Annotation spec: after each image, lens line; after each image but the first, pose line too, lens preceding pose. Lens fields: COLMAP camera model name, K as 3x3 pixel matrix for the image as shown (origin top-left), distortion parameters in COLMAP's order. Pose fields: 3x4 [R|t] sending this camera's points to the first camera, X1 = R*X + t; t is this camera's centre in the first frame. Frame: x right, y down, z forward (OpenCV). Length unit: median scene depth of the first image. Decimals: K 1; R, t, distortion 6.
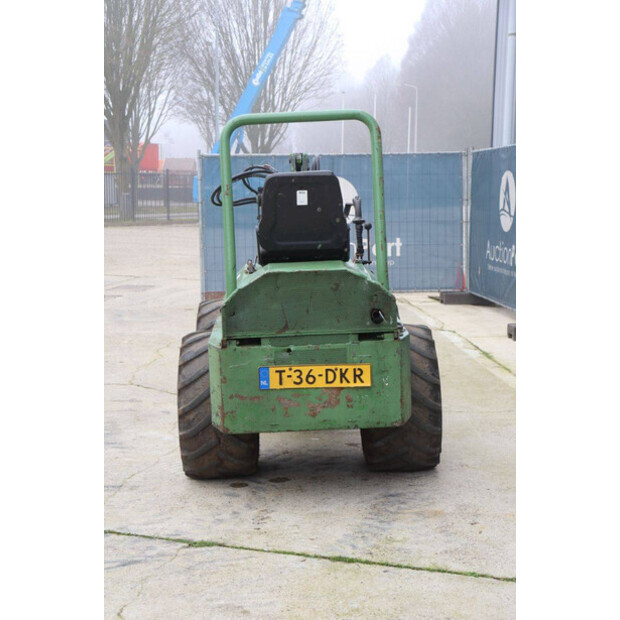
lens RADIAL K [[1054.5, 0, 310.0], [0, 1054.5, 310.0], [0, 0, 1]] dist [0.155854, 0.016378]
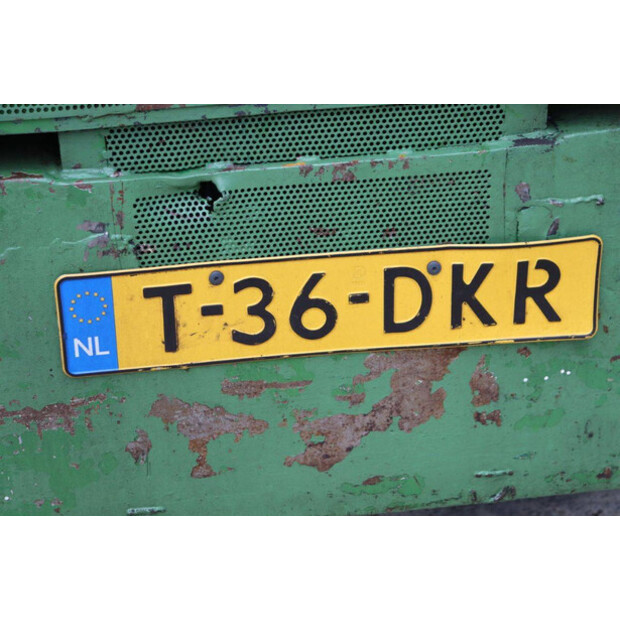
lens RADIAL K [[1461.1, 0, 310.0], [0, 1461.1, 310.0], [0, 0, 1]] dist [0.367193, 1.061353]
pose [[0.991593, -0.047622, 0.120314, -0.035060], [0.005271, 0.943906, 0.330171, -0.032189], [-0.129288, -0.326761, 0.936222, 0.728112]]
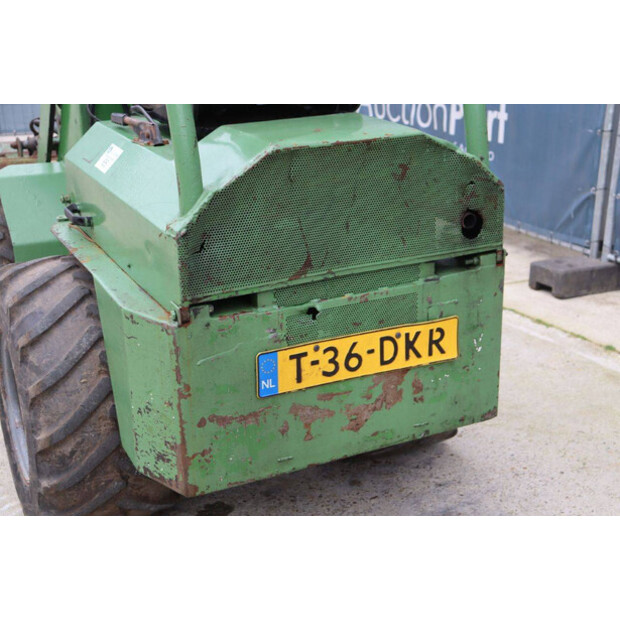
lens RADIAL K [[939.5, 0, 310.0], [0, 939.5, 310.0], [0, 0, 1]] dist [0.109186, 0.062787]
pose [[0.910454, -0.126943, 0.393649, -0.189157], [0.052504, 0.979509, 0.194436, -0.045413], [-0.410265, -0.156357, 0.898463, 0.615160]]
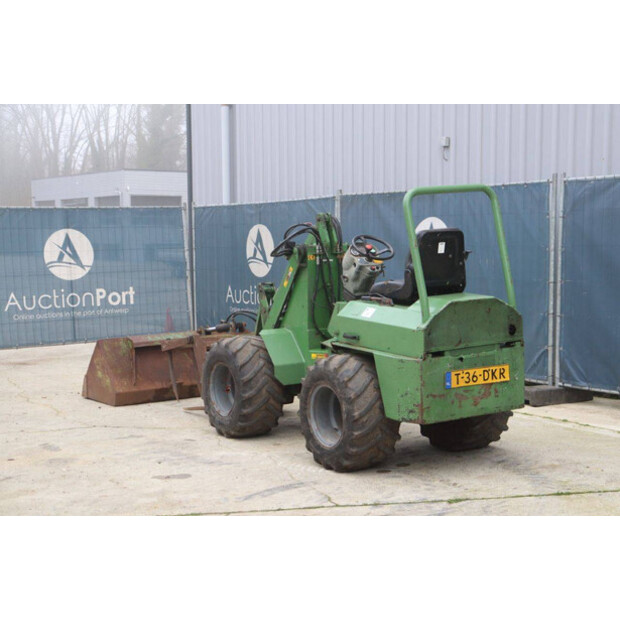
lens RADIAL K [[1120.4, 0, 310.0], [0, 1120.4, 310.0], [0, 0, 1]] dist [0.182535, 0.333076]
pose [[0.864348, -0.046965, 0.500696, -0.916956], [0.071913, 0.996940, -0.030631, 0.005926], [-0.497726, 0.062483, 0.865081, -0.169226]]
